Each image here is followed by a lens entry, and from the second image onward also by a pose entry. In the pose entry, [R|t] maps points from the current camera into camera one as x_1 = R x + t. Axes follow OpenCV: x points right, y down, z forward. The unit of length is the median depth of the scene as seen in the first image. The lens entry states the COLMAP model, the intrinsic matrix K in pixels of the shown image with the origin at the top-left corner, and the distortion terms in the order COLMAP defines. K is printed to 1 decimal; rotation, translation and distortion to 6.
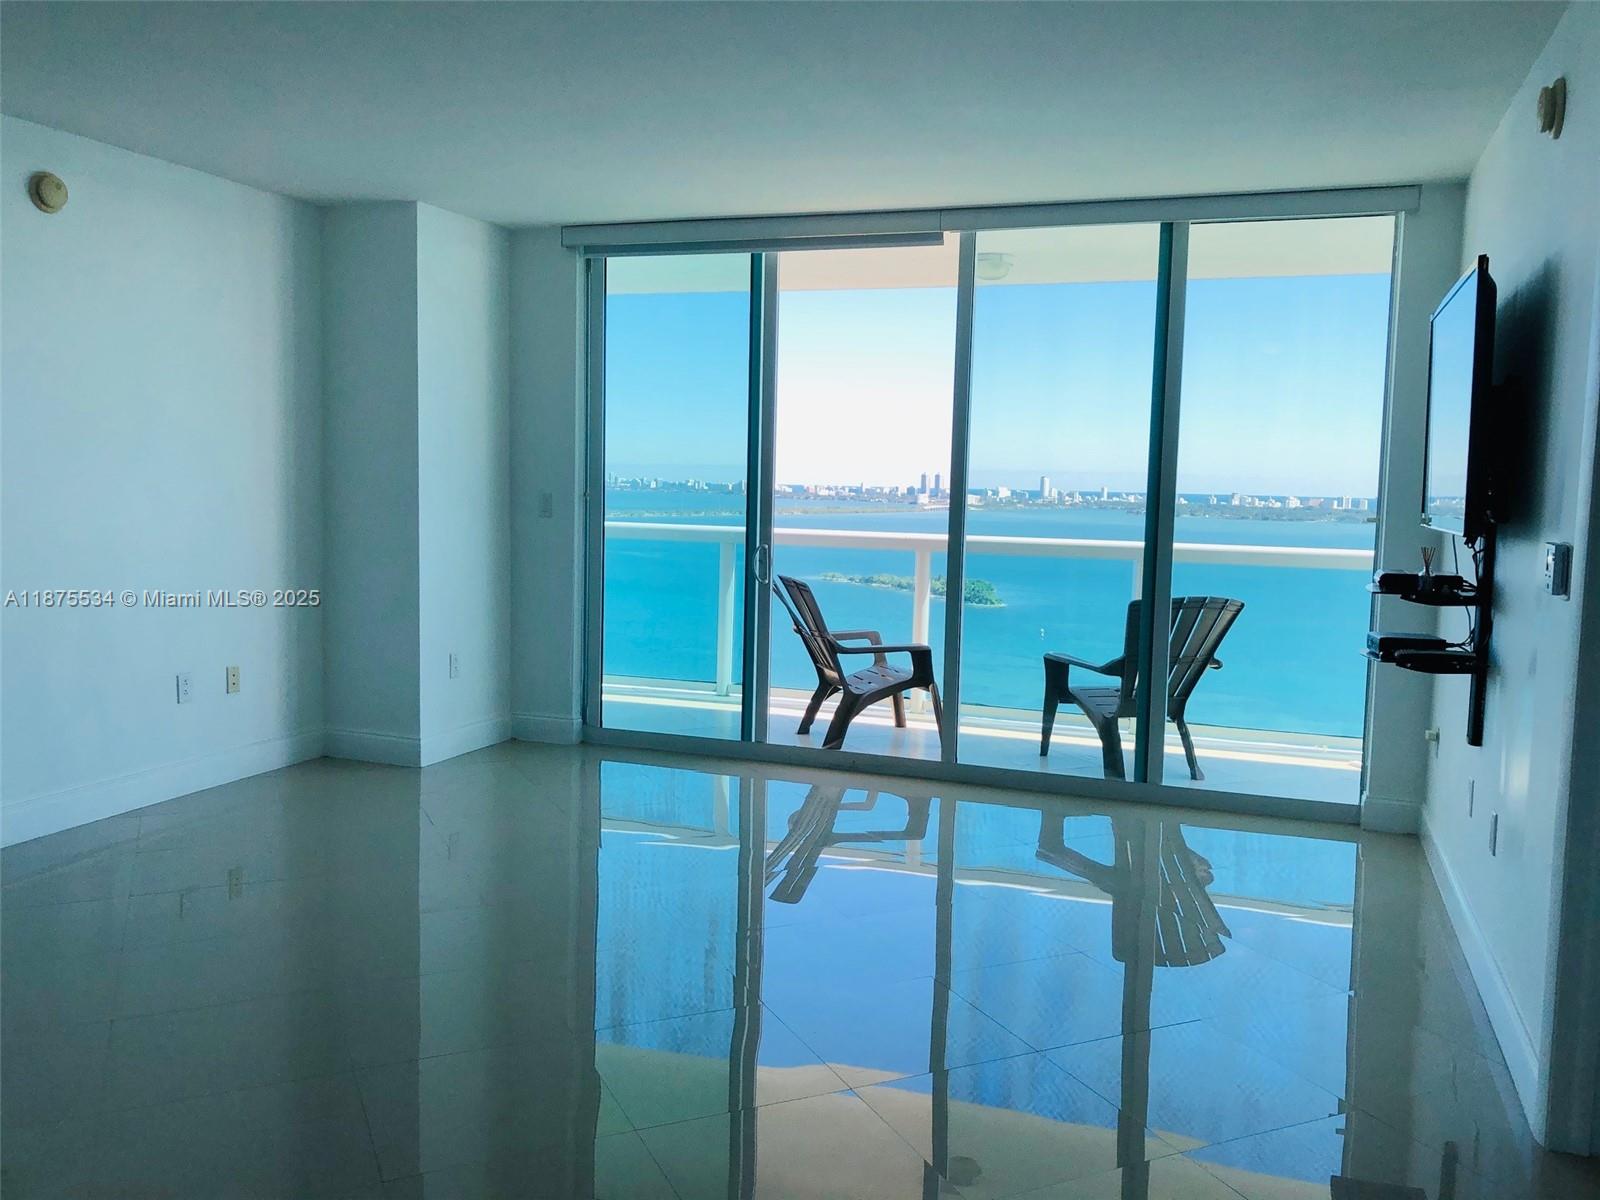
lens RADIAL K [[1285.5, 0, 801.7], [0, 1285.5, 591.3], [0, 0, 1]] dist [0.124409, -0.300948]
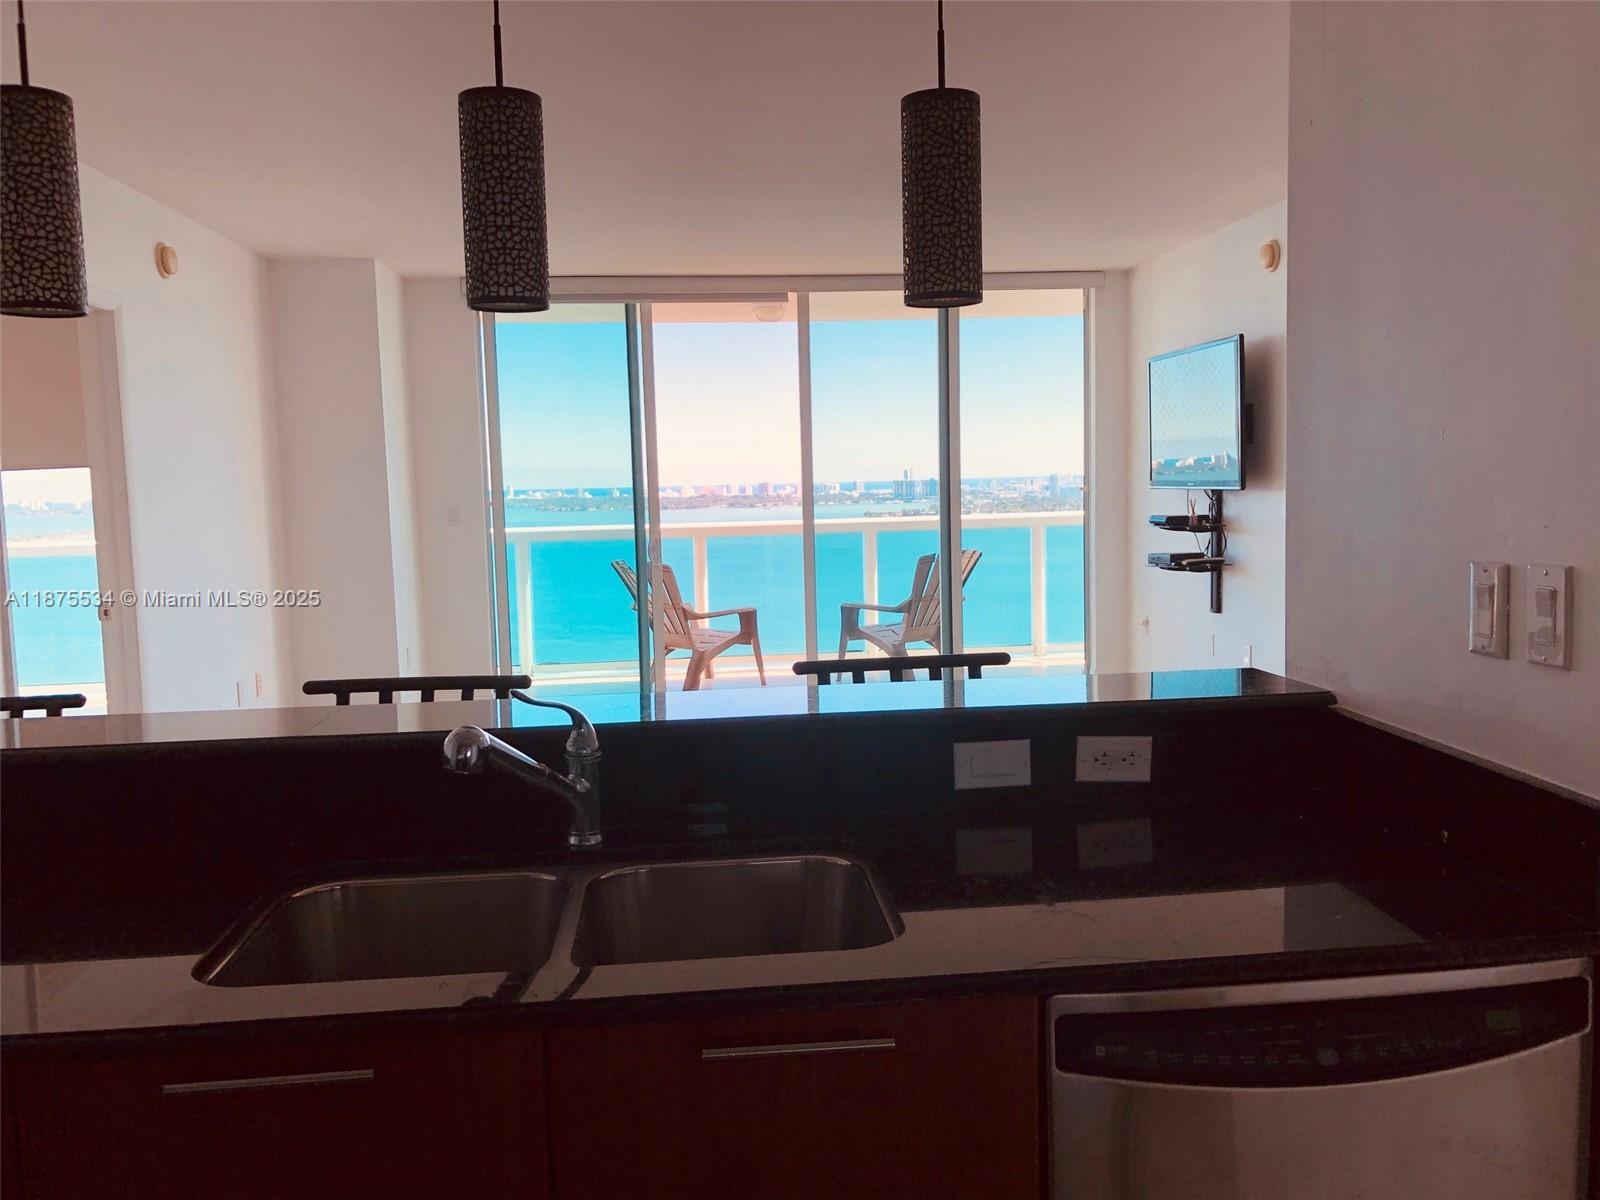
lens RADIAL K [[1285.5, 0, 801.7], [0, 1285.5, 591.3], [0, 0, 1]] dist [0.124409, -0.300948]
pose [[0.899441, -0.086412, 0.428415, -0.444851], [0.085929, 0.996090, 0.020509, 0.004357], [-0.428512, 0.018367, 0.903350, -0.195419]]
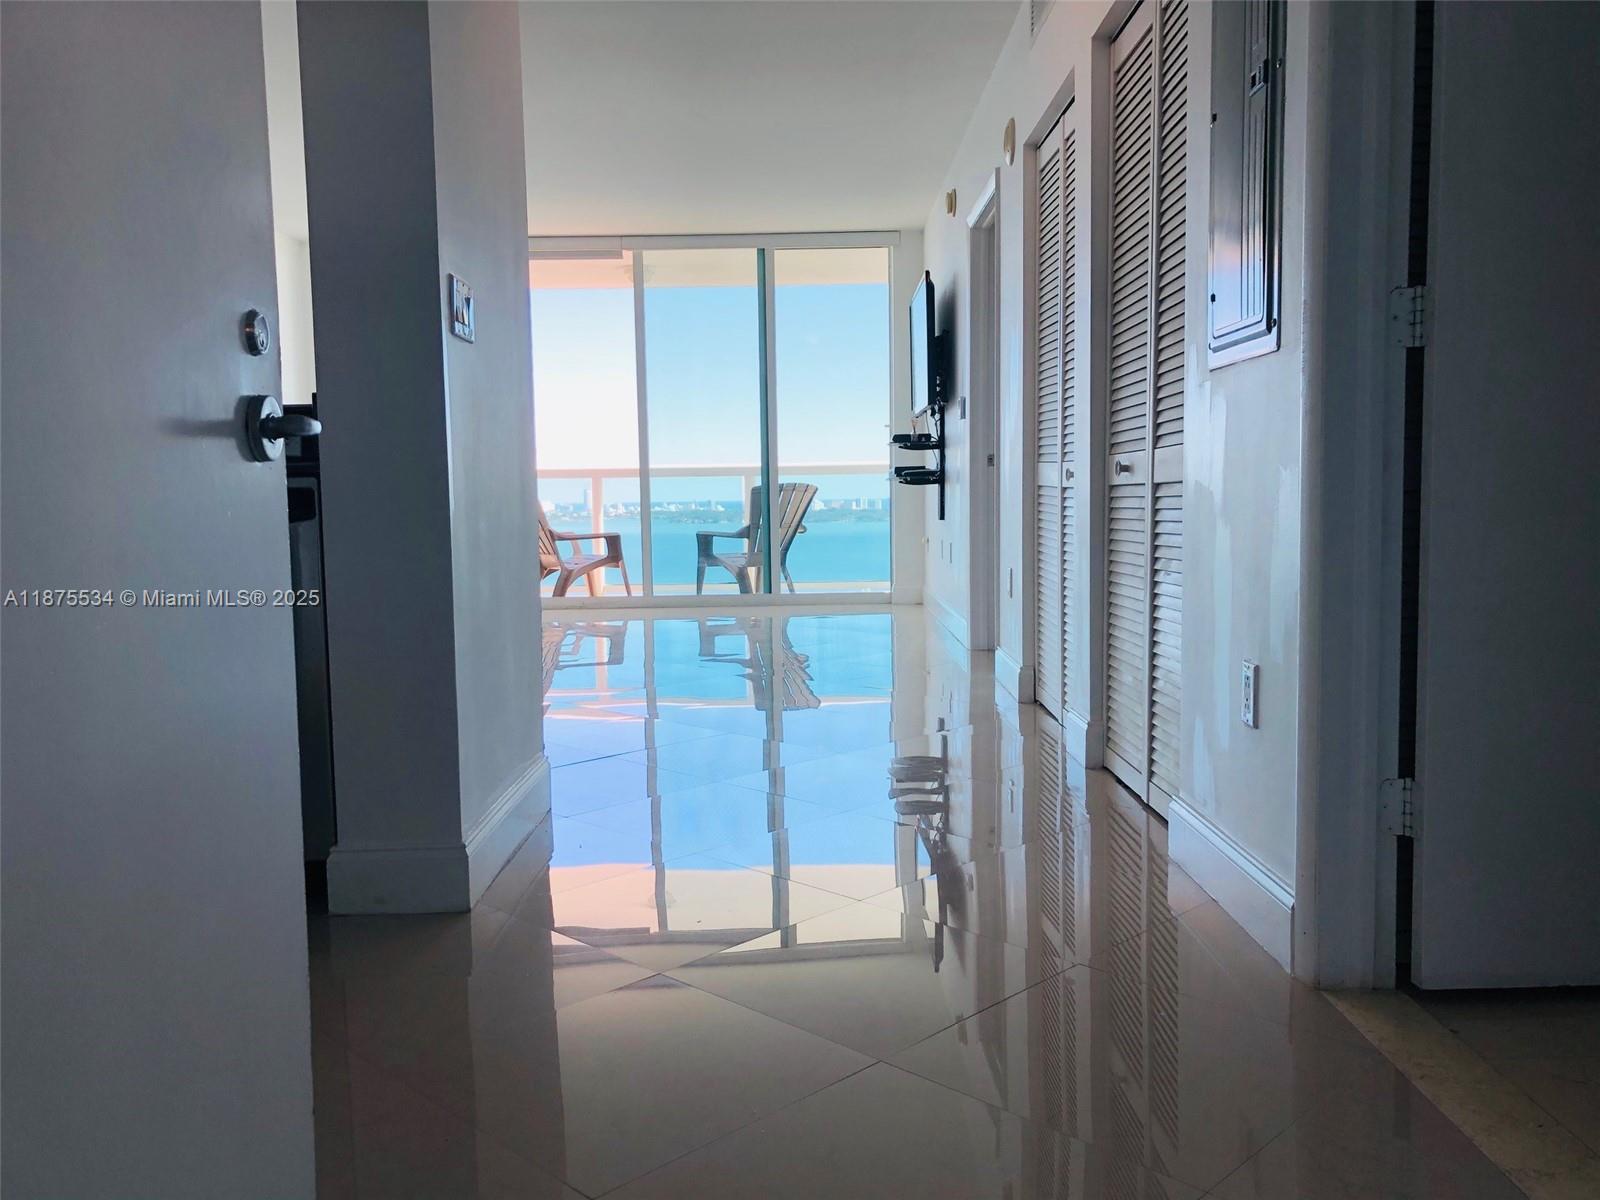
lens RADIAL K [[1290.9, 0, 800.0], [0, 1290.9, 600.0], [0, 0, 1]] dist [0.089923, -0.123324]
pose [[0.939592, -0.066157, 0.335843, -0.224301], [0.067297, 0.997699, 0.008257, 0.131490], [-0.335617, 0.014843, 0.941882, -0.492271]]
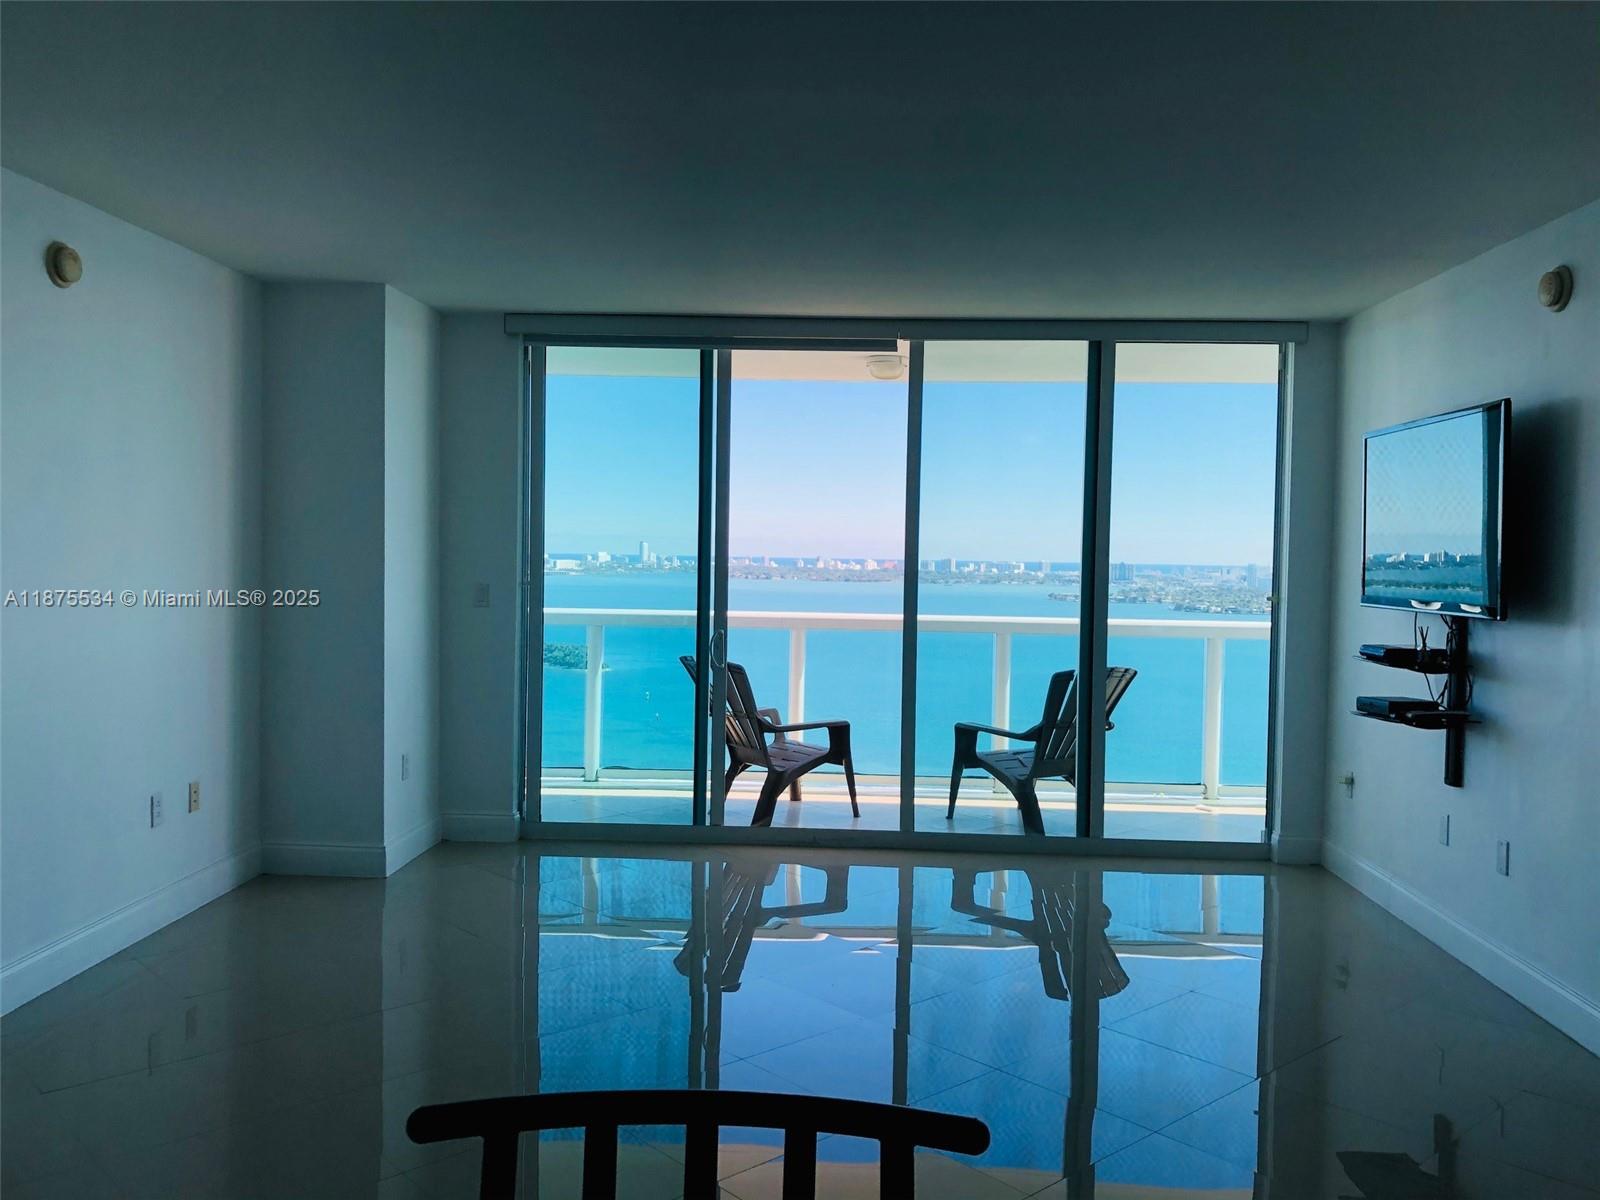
lens RADIAL K [[1285.5, 0, 801.7], [0, 1285.5, 591.3], [0, 0, 1]] dist [0.124409, -0.300948]
pose [[0.953159, -0.016477, 0.302022, -0.277056], [0.031521, 0.998489, -0.045003, -0.018999], [-0.300824, 0.052415, 0.952238, 0.003185]]
